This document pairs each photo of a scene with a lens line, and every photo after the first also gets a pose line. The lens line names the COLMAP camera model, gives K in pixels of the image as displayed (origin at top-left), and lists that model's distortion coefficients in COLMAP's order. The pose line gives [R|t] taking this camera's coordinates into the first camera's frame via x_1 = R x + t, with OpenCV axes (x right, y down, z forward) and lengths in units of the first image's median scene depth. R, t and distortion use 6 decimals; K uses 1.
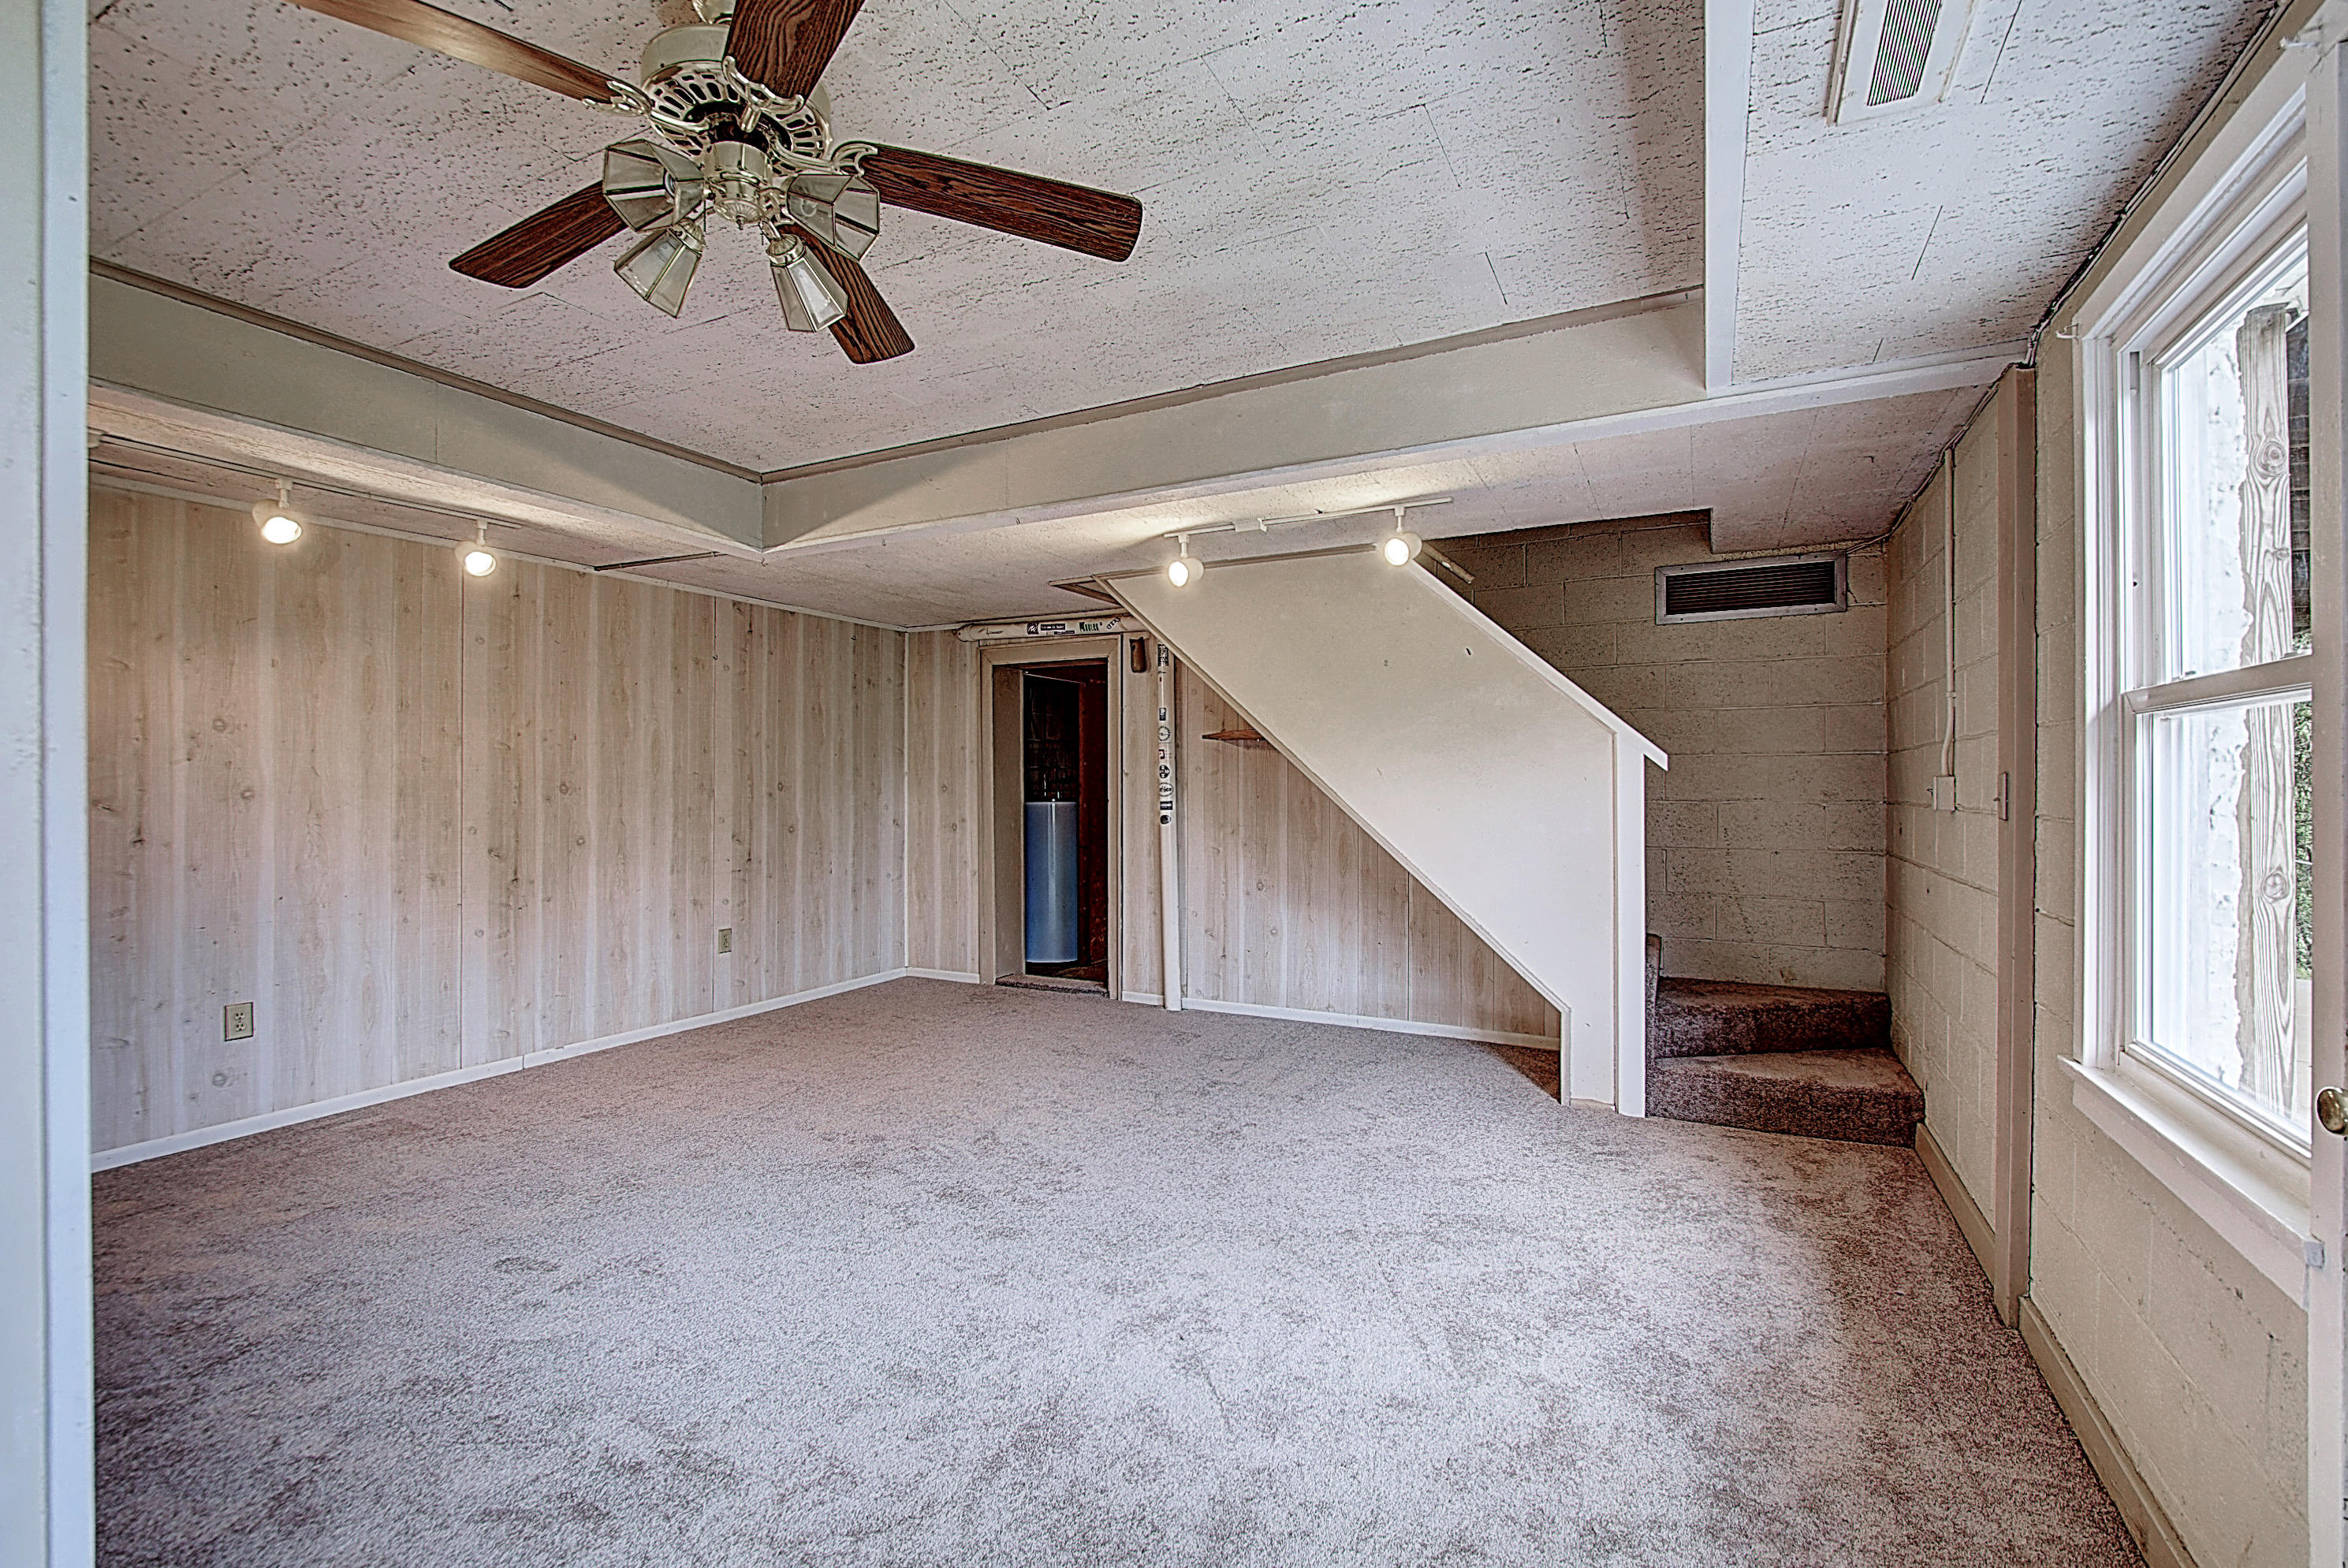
lens RADIAL K [[1028.8, 0, 1166.3], [0, 1028.8, 782.3], [0, 0, 1]] dist [-0.002646, -0.003070]
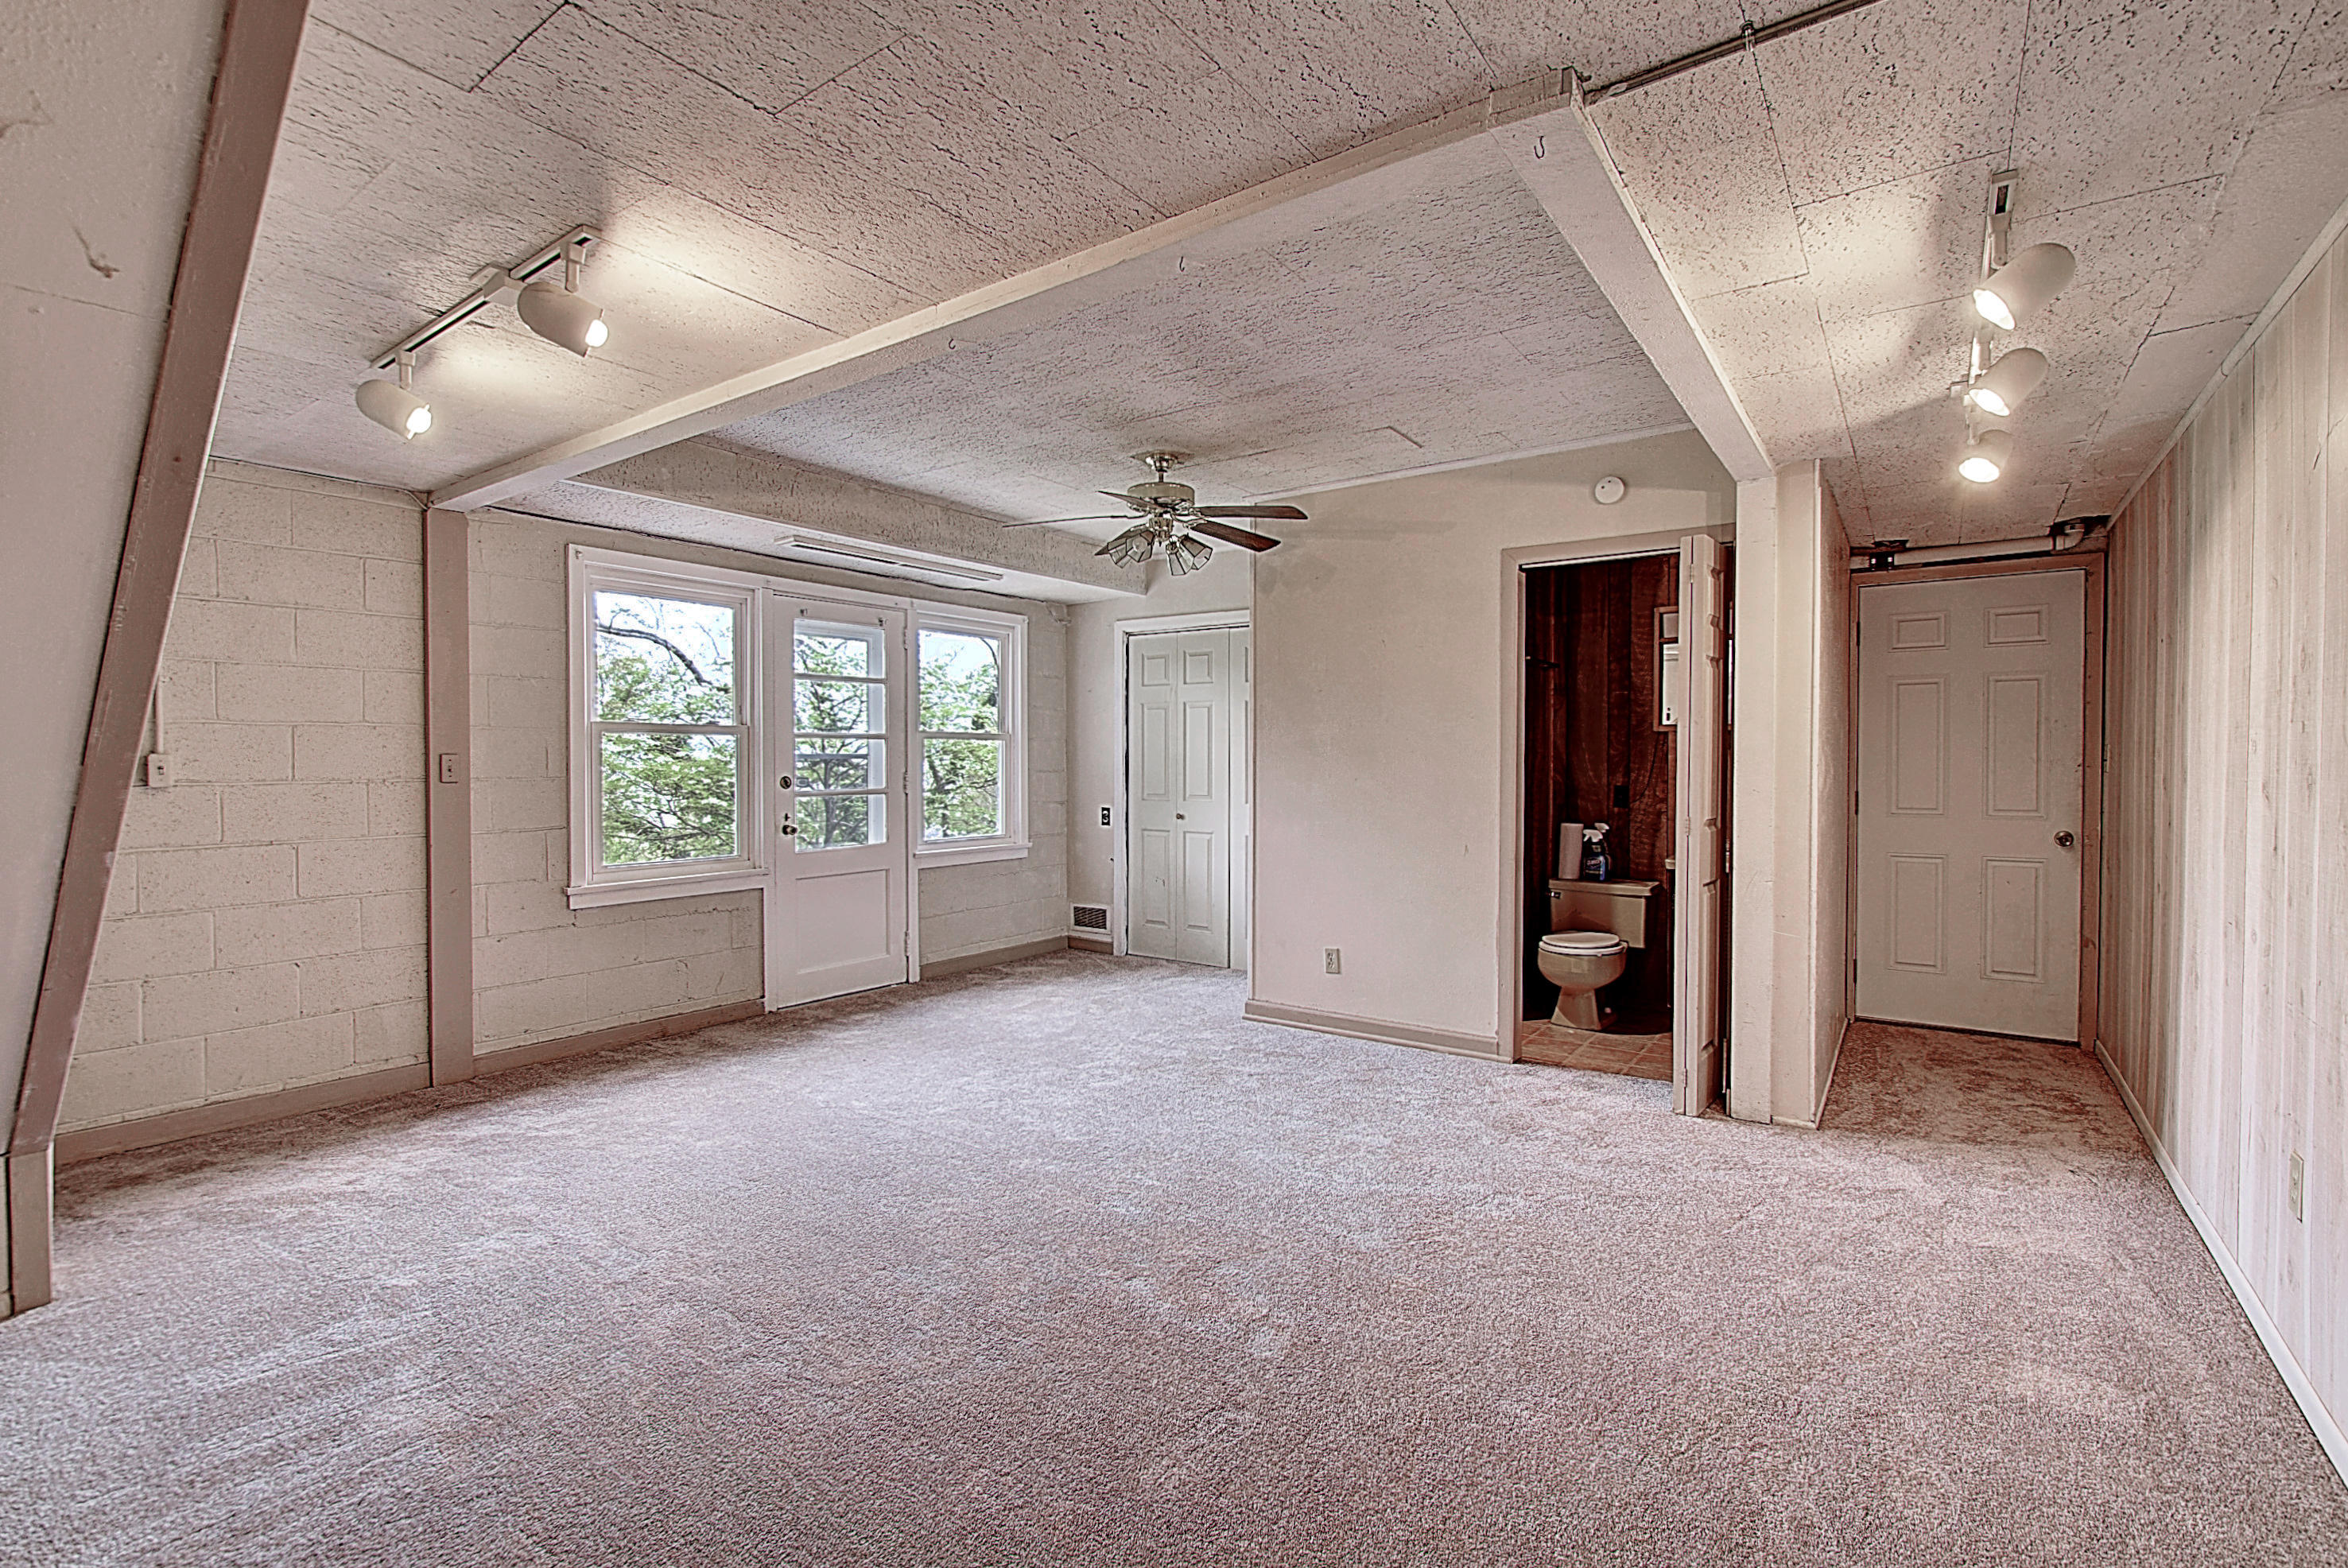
lens RADIAL K [[1027.2, 0, 1164.7], [0, 1027.2, 770.4], [0, 0, 1]] dist [-0.001325, -0.002497]
pose [[-0.986196, -0.000870, 0.165581, -0.264285], [0.001002, 0.999937, 0.011221, 0.000318], [-0.165580, 0.011232, -0.986132, 1.108689]]
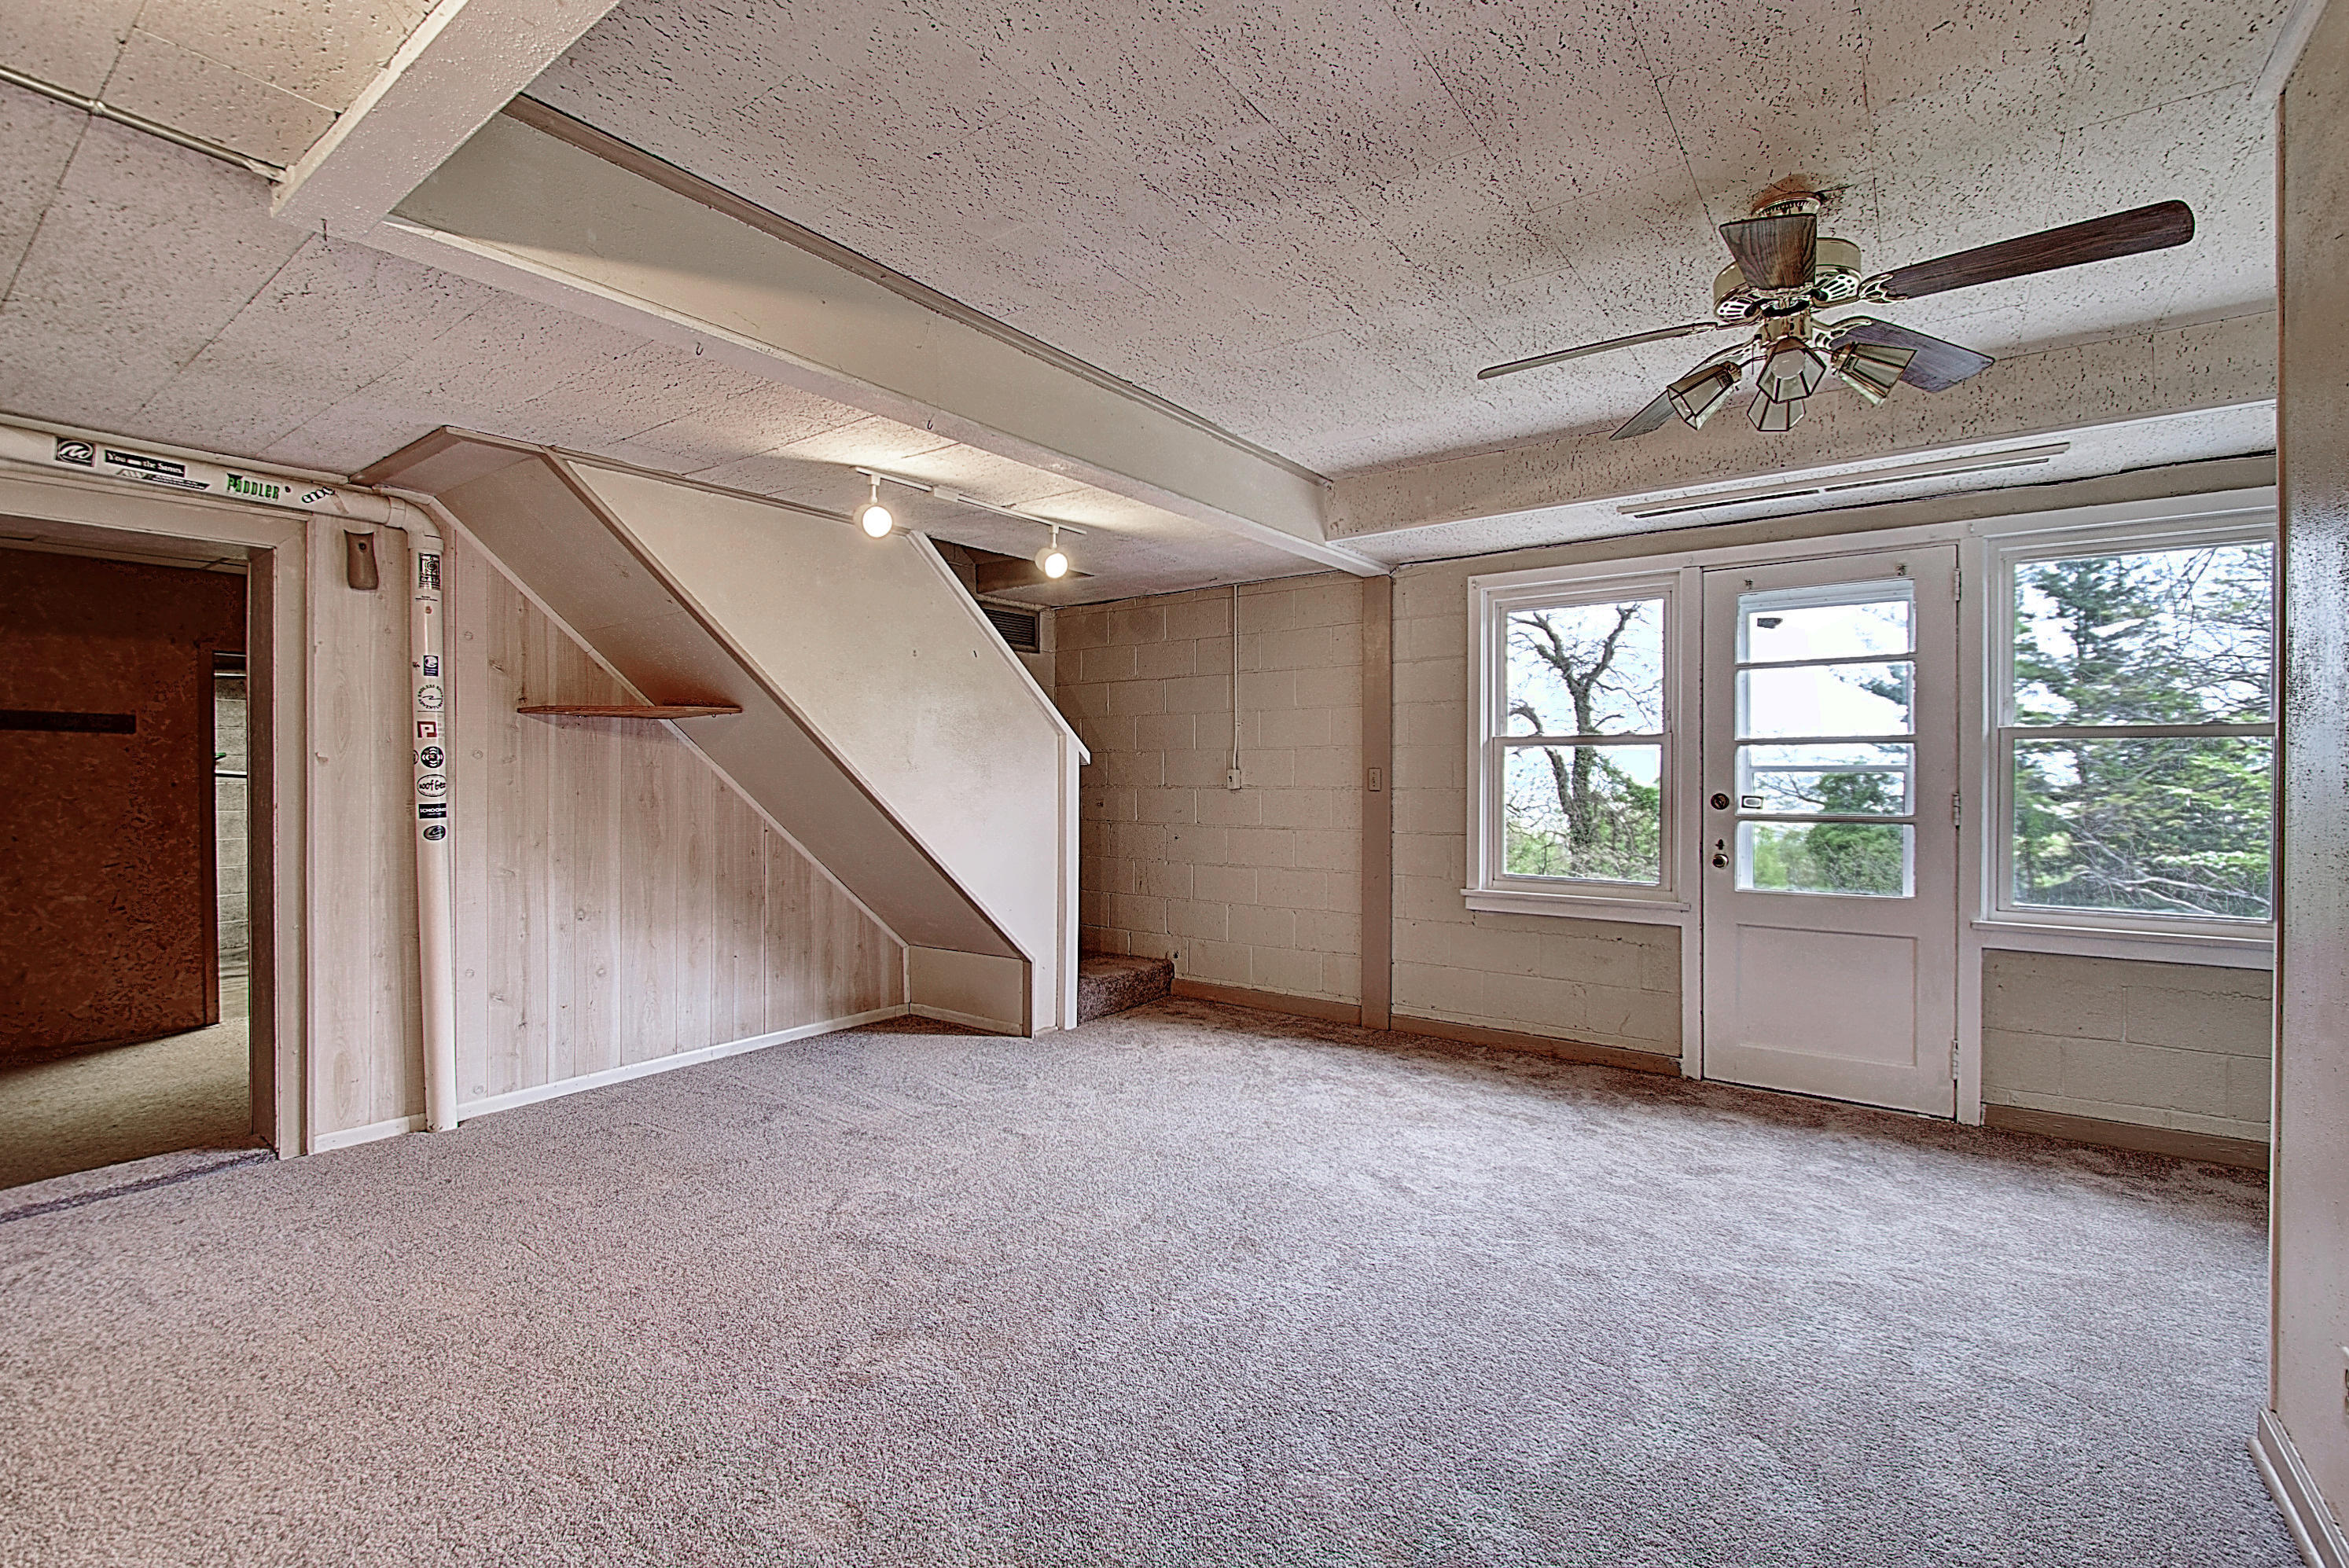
lens RADIAL K [[1027.5, 0, 1160.0], [0, 1027.5, 777.4], [0, 0, 1]] dist [-0.001325, -0.002497]
pose [[0.163835, -0.005595, 0.986472, -0.595684], [0.001022, 0.999984, 0.005502, -0.000971], [-0.986487, 0.000107, 0.163839, 0.494447]]
